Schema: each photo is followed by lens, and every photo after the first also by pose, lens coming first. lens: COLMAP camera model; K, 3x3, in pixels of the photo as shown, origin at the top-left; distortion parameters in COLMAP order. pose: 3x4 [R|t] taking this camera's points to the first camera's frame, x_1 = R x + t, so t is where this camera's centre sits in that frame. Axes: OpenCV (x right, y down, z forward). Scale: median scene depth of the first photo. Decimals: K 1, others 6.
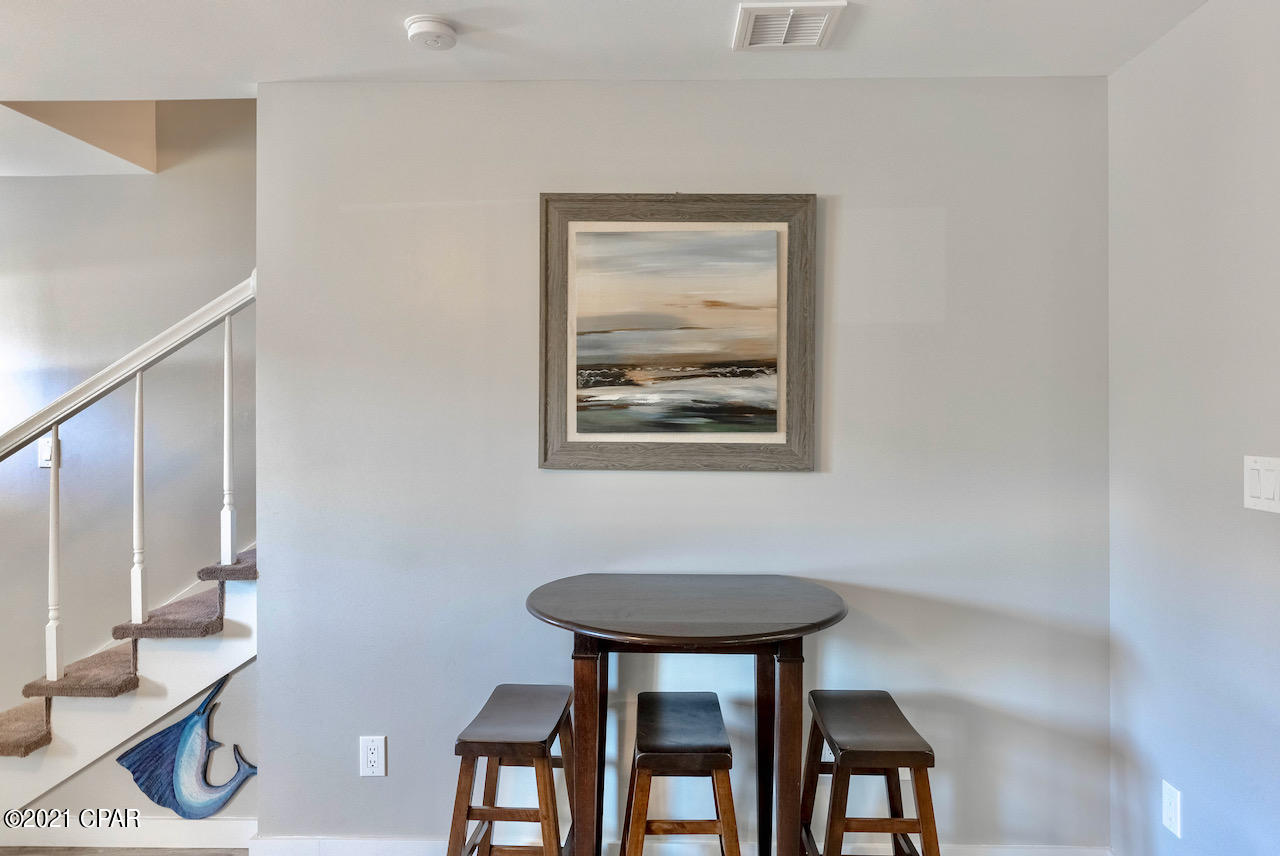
lens RADIAL K [[850.4, 0, 640.0], [0, 850.4, 429.1], [0, 0, 1]] dist [-0.004822, -0.000103]
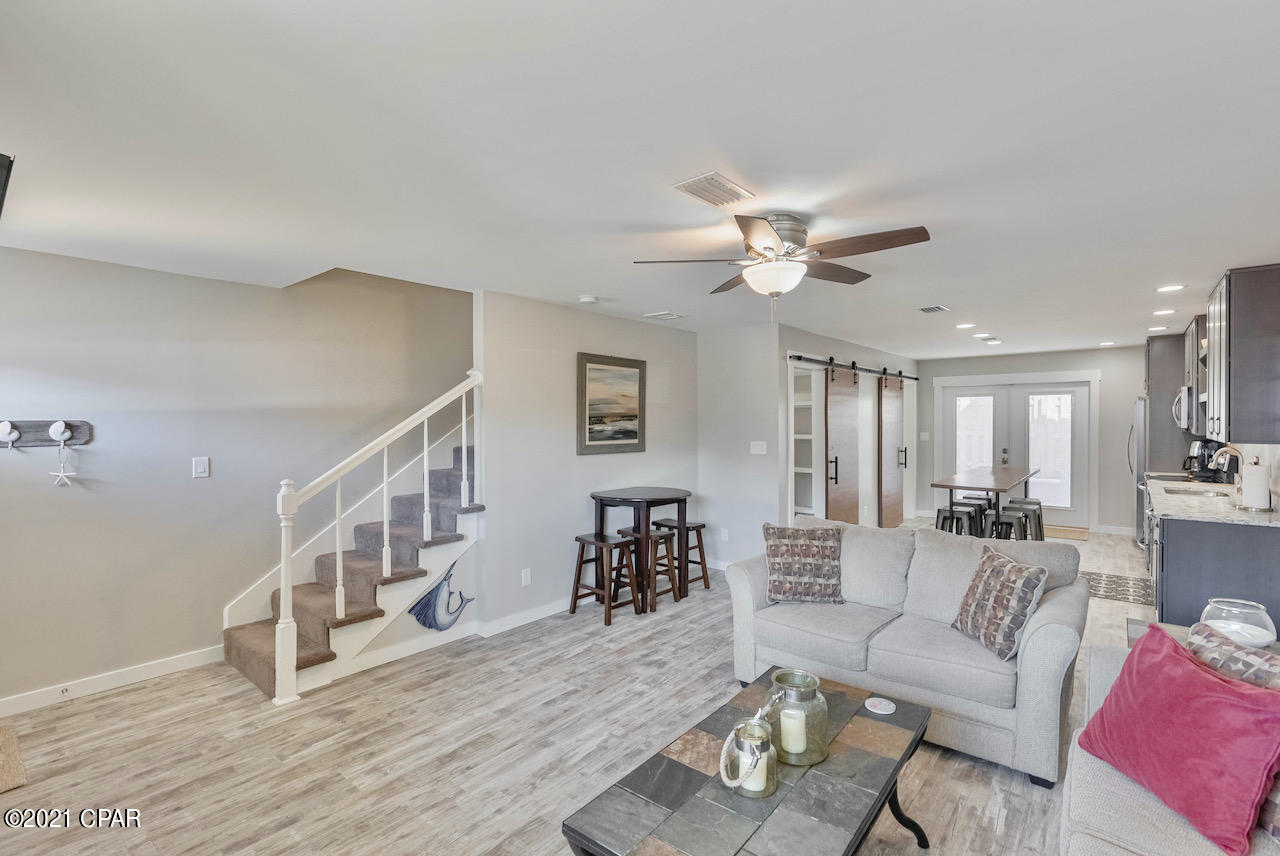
lens RADIAL K [[588.7, 0, 632.0], [0, 588.7, 426.9], [0, 0, 1]] dist [-0.005048, 0.001610]
pose [[0.644041, -0.013384, 0.764874, -1.428489], [0.009744, 0.999909, 0.009293, -0.058551], [-0.764929, 0.001468, 0.644113, -0.318196]]
